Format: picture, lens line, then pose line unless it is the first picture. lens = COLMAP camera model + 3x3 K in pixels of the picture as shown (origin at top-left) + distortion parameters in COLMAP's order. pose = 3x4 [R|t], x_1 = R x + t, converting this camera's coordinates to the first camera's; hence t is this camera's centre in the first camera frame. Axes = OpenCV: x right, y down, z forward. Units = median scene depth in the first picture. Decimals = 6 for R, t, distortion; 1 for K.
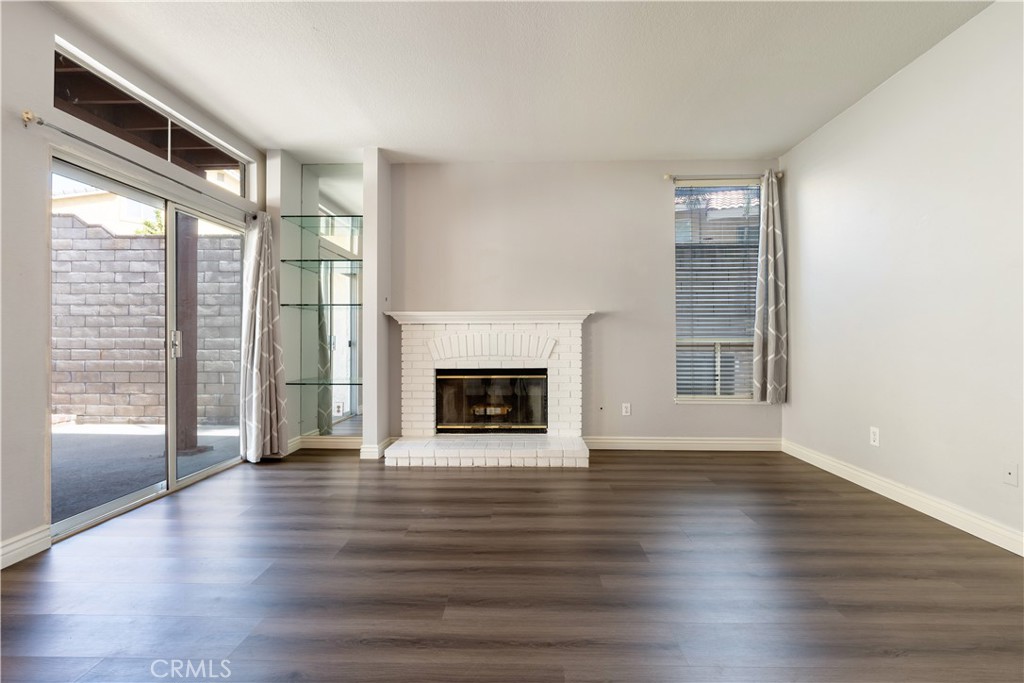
lens RADIAL K [[474.5, 0, 515.9], [0, 474.5, 331.8], [0, 0, 1]] dist [-0.003081, -0.000045]
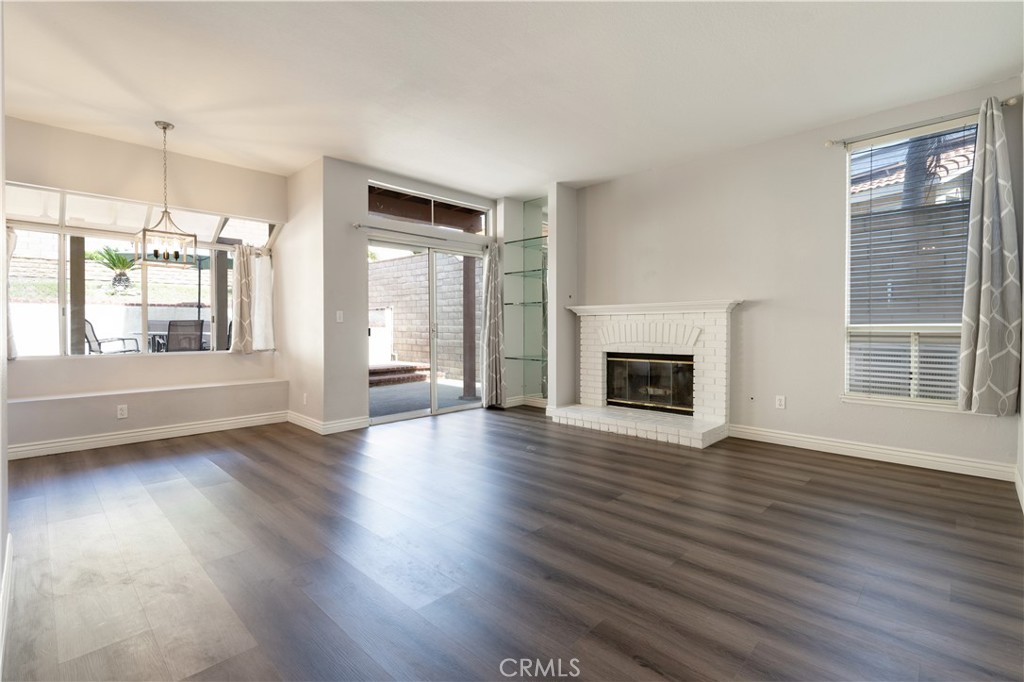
lens RADIAL K [[474.5, 0, 515.9], [0, 474.5, 331.3], [0, 0, 1]] dist [-0.003081, -0.000045]
pose [[0.732985, 0.007527, -0.680203, 0.499778], [0.011880, 0.999645, 0.023865, -0.006912], [0.680141, -0.025574, 0.732635, -0.049759]]
